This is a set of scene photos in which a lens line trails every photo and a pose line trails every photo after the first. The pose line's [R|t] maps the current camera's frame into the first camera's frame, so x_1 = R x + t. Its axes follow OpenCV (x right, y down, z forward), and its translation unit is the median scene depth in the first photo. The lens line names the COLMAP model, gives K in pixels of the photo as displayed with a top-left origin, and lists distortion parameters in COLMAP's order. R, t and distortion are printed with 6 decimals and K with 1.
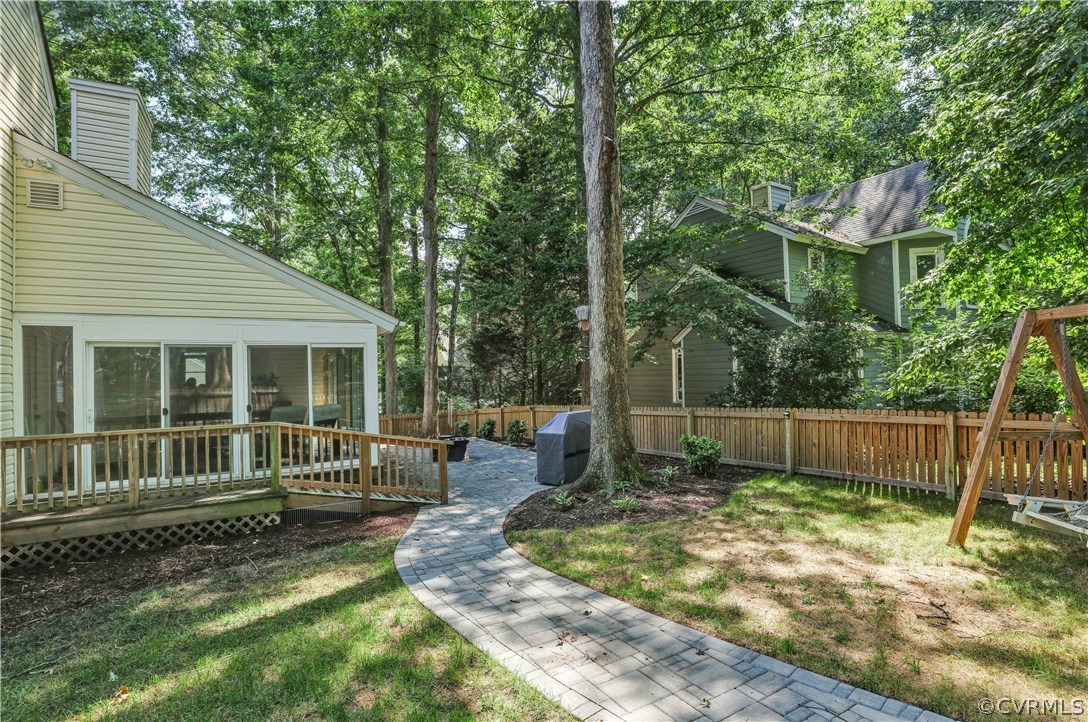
lens RADIAL K [[527.0, 0, 544.0], [0, 527.0, 361.0], [0, 0, 1]] dist [-0.028008, 0.000679]
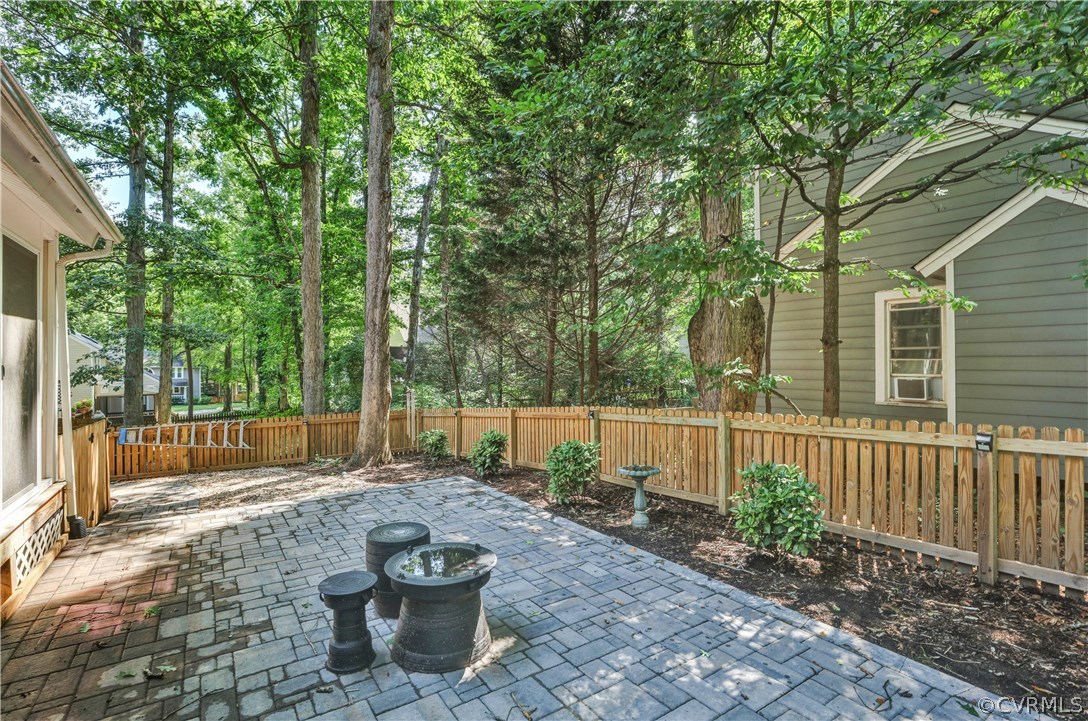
lens RADIAL K [[504.6, 0, 544.0], [0, 504.6, 360.5], [0, 0, 1]] dist [-0.052589, 0.000331]
pose [[0.996412, 0.013513, 0.083551, -0.253424], [-0.014976, 0.999745, 0.016915, 0.091706], [-0.083301, -0.018106, 0.996360, 1.400813]]
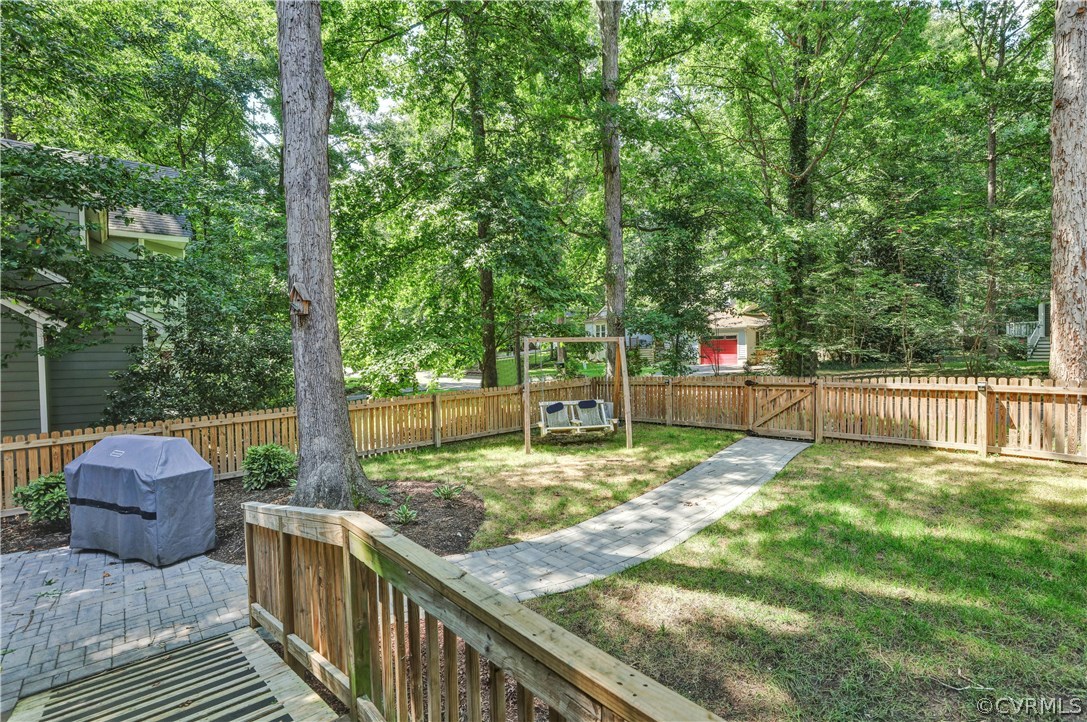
lens RADIAL K [[512.4, 0, 543.5], [0, 512.4, 361.0], [0, 0, 1]] dist [-0.036124, 0.012656]
pose [[-0.177352, 0.020423, 0.983936, -0.863768], [0.009427, 0.999774, -0.019053, 0.027458], [-0.984102, 0.005897, -0.177504, 0.952297]]
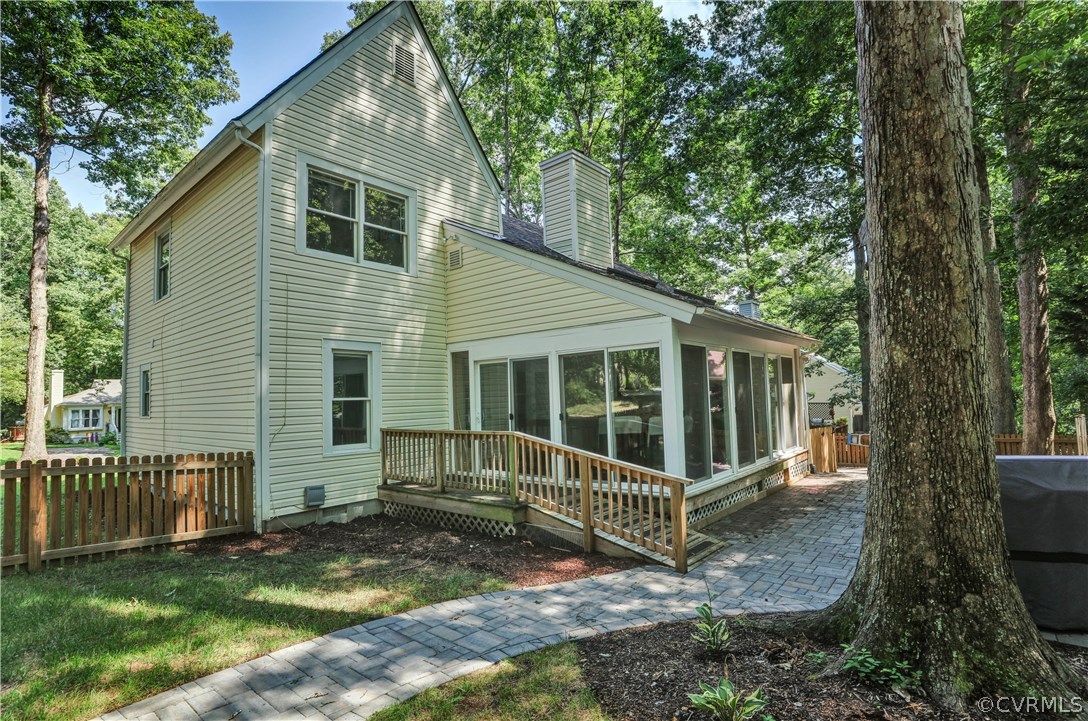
lens RADIAL K [[527.0, 0, 544.0], [0, 527.0, 360.5], [0, 0, 1]] dist [-0.028008, 0.000679]
pose [[0.348536, -0.056864, -0.935569, 0.454846], [0.045206, 0.998016, -0.043819, 0.028889], [0.936205, -0.027021, 0.350415, 0.713066]]
